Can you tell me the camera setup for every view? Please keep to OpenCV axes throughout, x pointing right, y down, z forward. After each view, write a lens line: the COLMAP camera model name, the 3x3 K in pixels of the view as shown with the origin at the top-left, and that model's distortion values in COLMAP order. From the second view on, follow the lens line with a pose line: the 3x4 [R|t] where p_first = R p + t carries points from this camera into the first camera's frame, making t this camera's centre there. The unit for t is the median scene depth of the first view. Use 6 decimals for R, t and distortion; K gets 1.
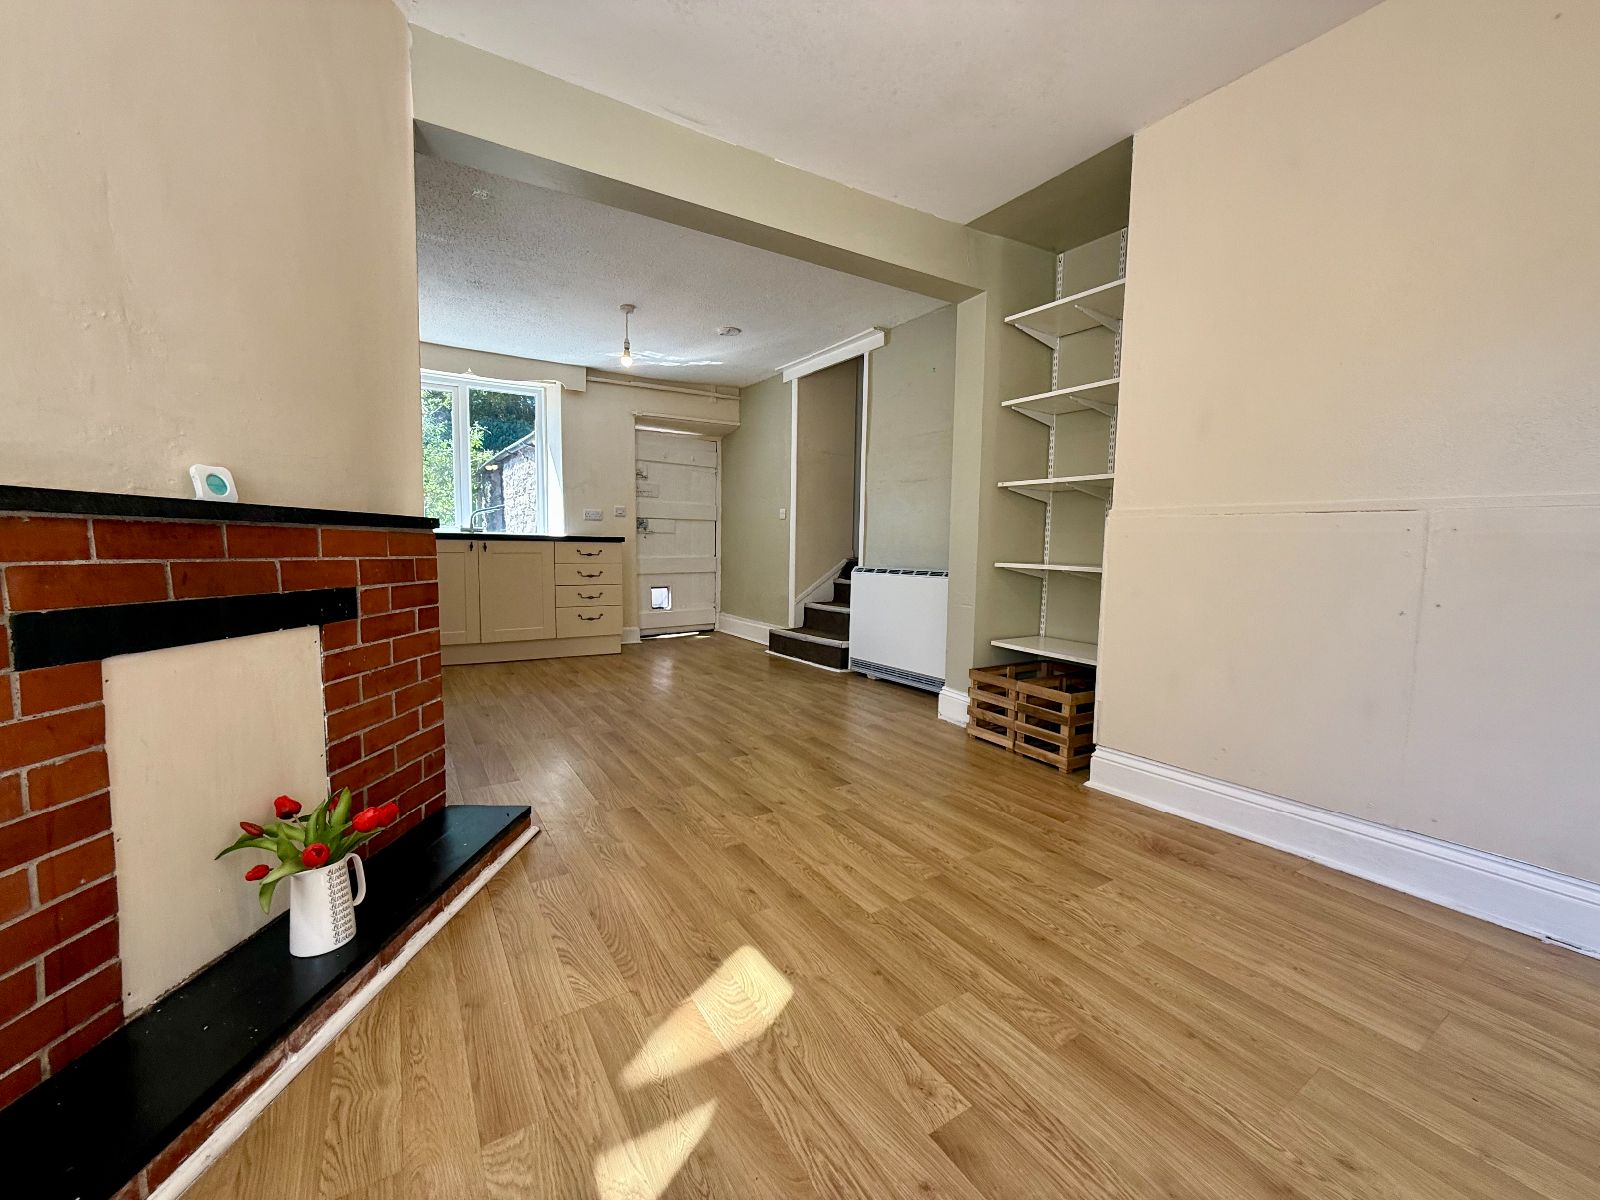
lens RADIAL K [[643.6, 0, 802.8], [0, 643.6, 595.3], [0, 0, 1]] dist [-0.000424, -0.000138]
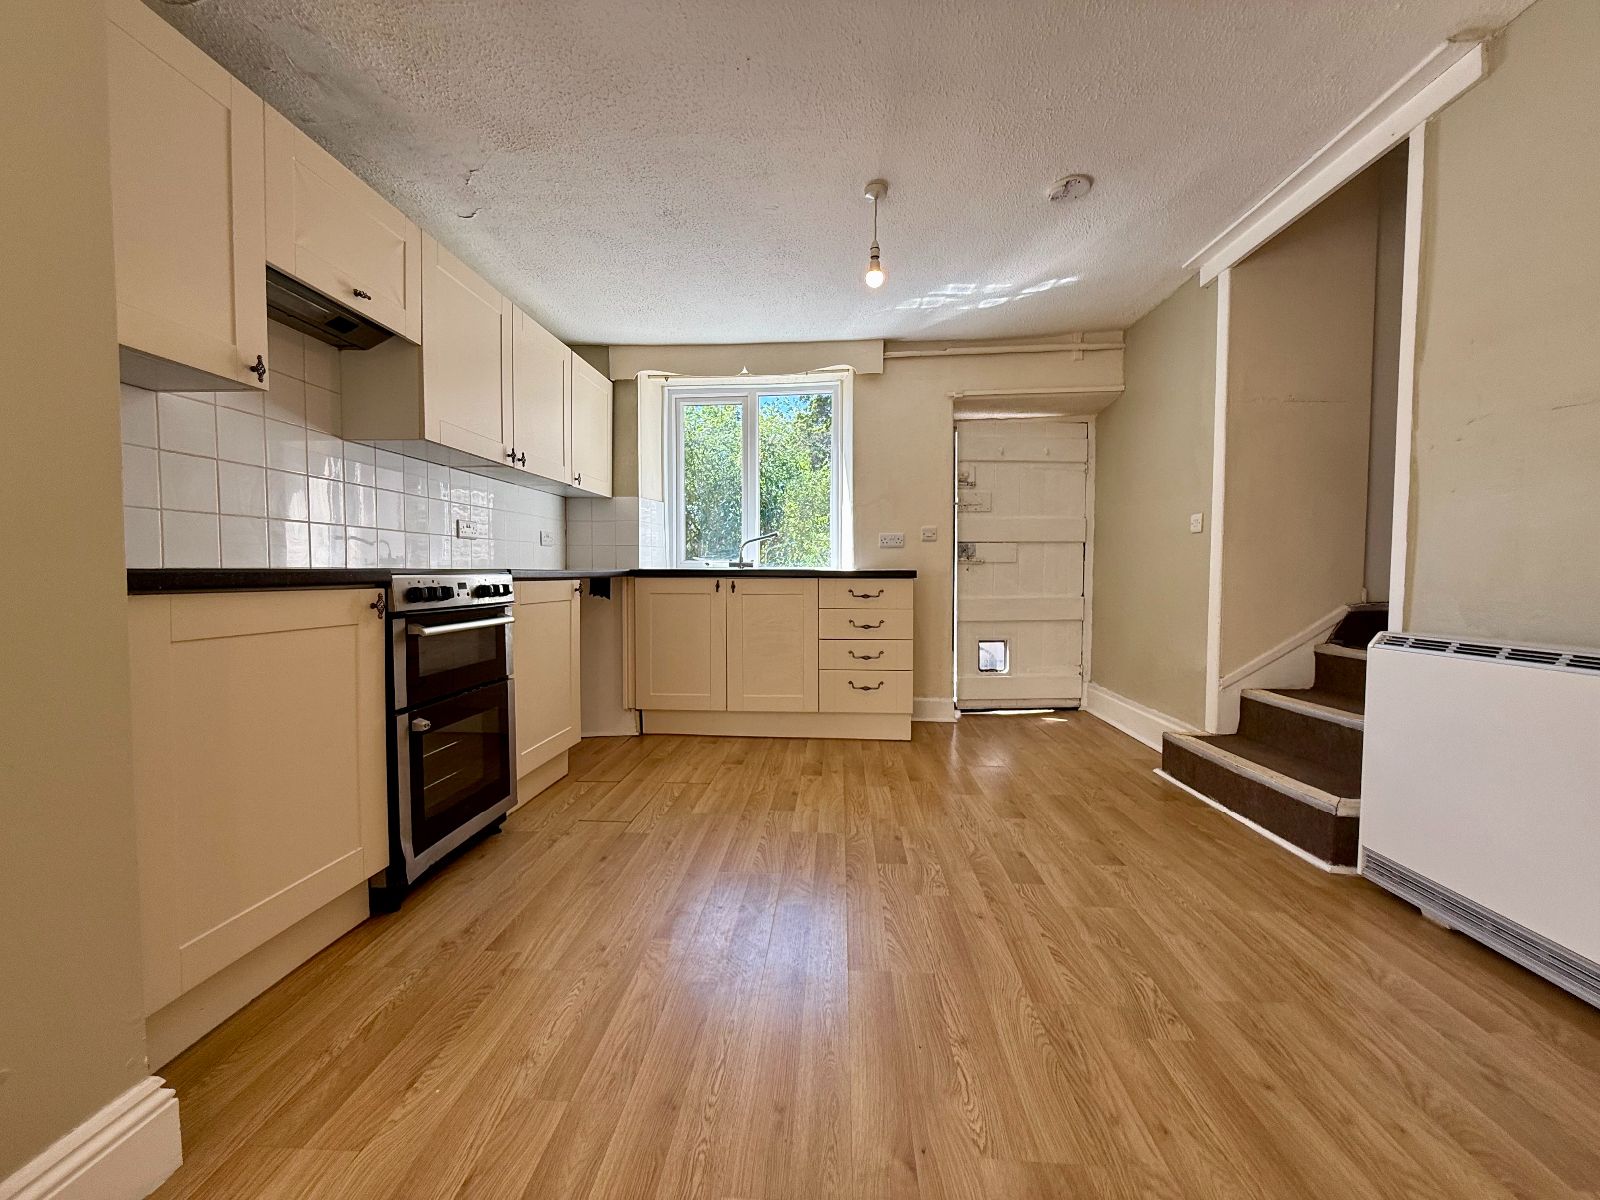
lens RADIAL K [[635.2, 0, 801.3], [0, 635.2, 600.0], [0, 0, 1]] dist [0.000564, 0.000258]
pose [[0.806772, 0.010502, -0.590769, 0.027671], [-0.034412, 0.998980, -0.029235, -0.050920], [0.589860, 0.043916, 0.806311, 0.559228]]
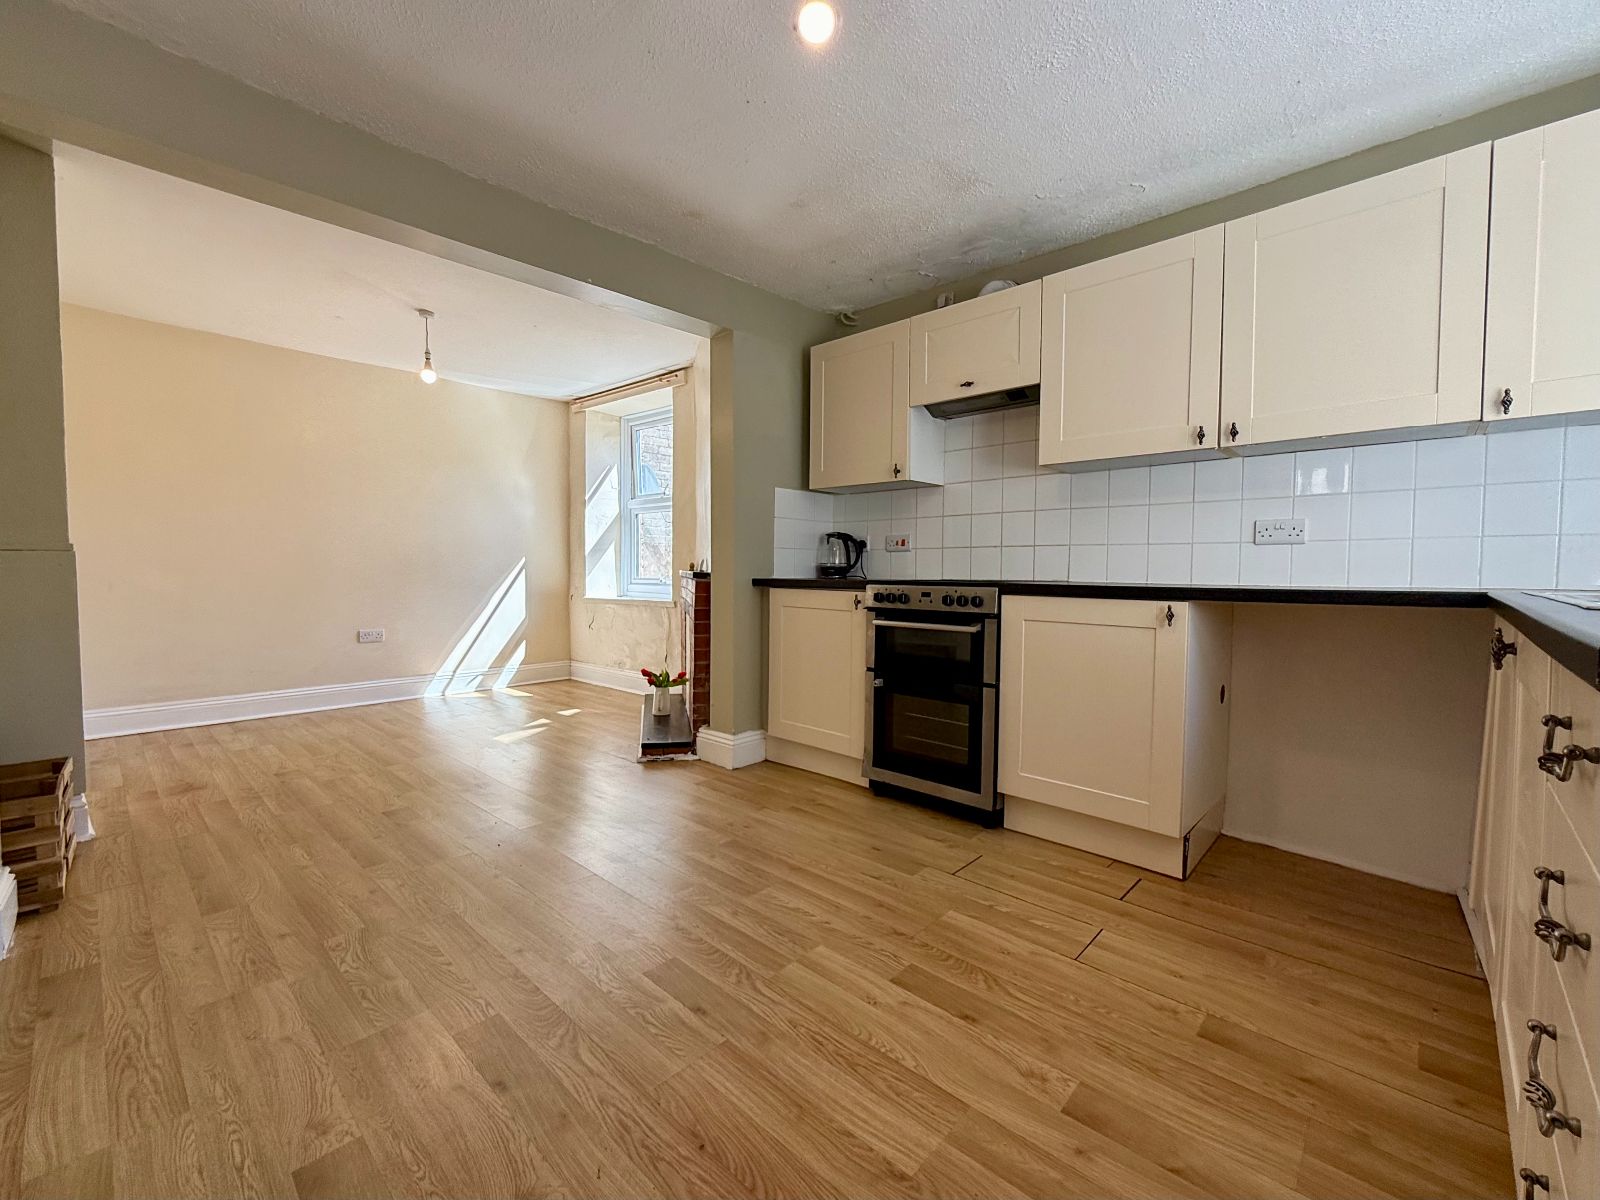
lens RADIAL K [[660.9, 0, 796.5], [0, 660.9, 593.4], [0, 0, 1]] dist [0.000272, 0.000202]
pose [[-0.968364, -0.015642, -0.249053, -0.213164], [-0.043736, 0.993224, 0.107673, -0.144095], [0.245681, 0.115159, -0.962486, 1.509661]]
